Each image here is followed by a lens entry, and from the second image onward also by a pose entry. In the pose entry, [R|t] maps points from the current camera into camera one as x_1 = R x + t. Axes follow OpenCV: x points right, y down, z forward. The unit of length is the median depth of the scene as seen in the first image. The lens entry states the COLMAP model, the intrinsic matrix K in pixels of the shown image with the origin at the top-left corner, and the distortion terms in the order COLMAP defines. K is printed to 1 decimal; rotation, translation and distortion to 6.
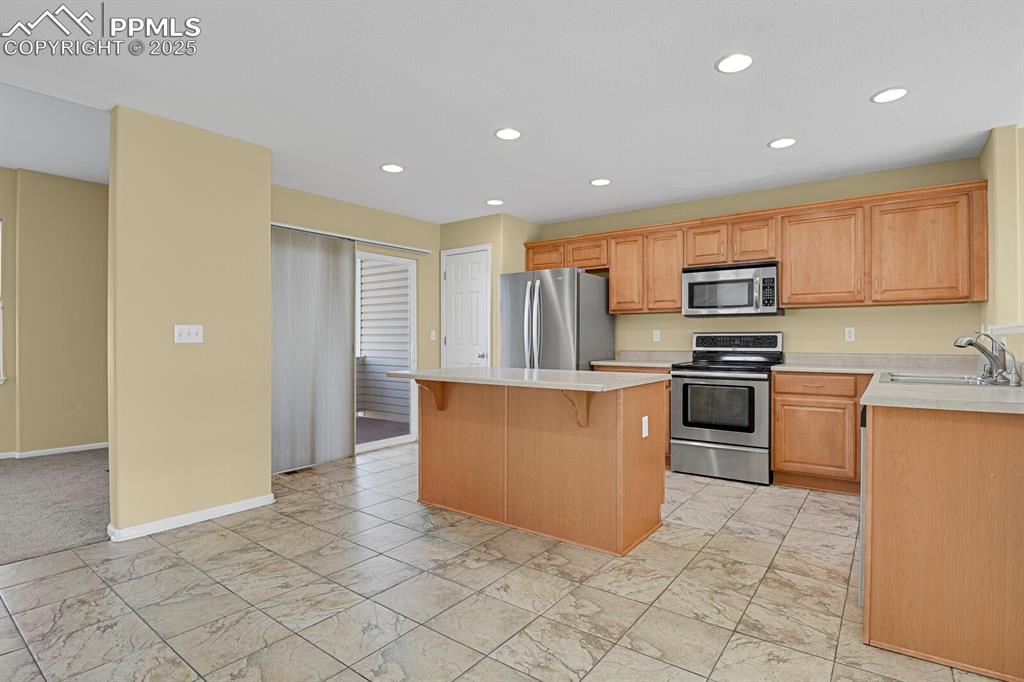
lens RADIAL K [[508.8, 0, 516.9], [0, 508.8, 343.6], [0, 0, 1]] dist [-0.022967, -0.004344]
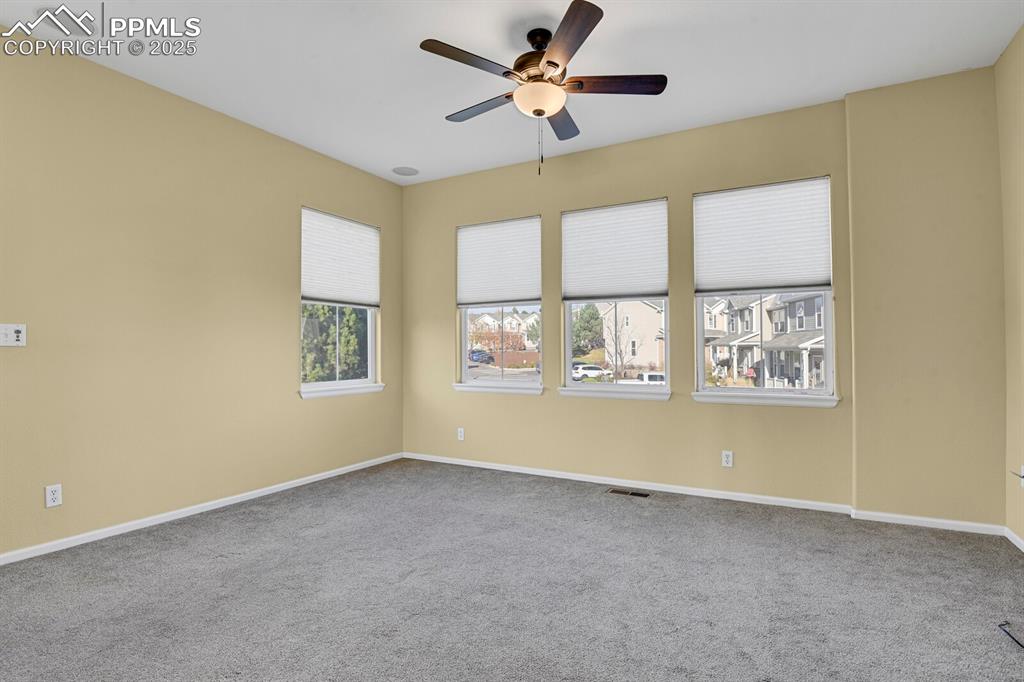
lens RADIAL K [[508.8, 0, 516.9], [0, 508.8, 343.6], [0, 0, 1]] dist [-0.022967, -0.004344]
pose [[0.143809, -0.015138, -0.989490, -0.533534], [0.000303, 0.999884, -0.015253, 0.004921], [0.989605, 0.001893, 0.143797, 0.602128]]
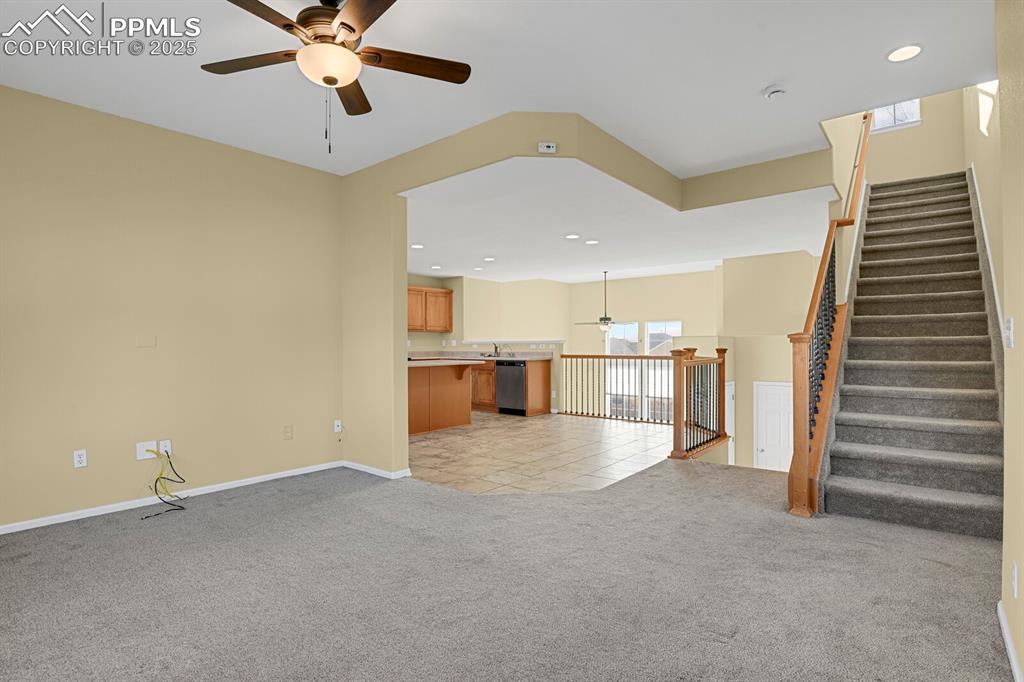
lens RADIAL K [[508.8, 0, 516.9], [0, 508.8, 343.6], [0, 0, 1]] dist [-0.022967, -0.004344]
pose [[0.043994, 0.000417, 0.999032, -1.935173], [0.011048, 0.999939, -0.000904, -0.011572], [-0.998971, 0.011077, 0.043986, 0.475567]]
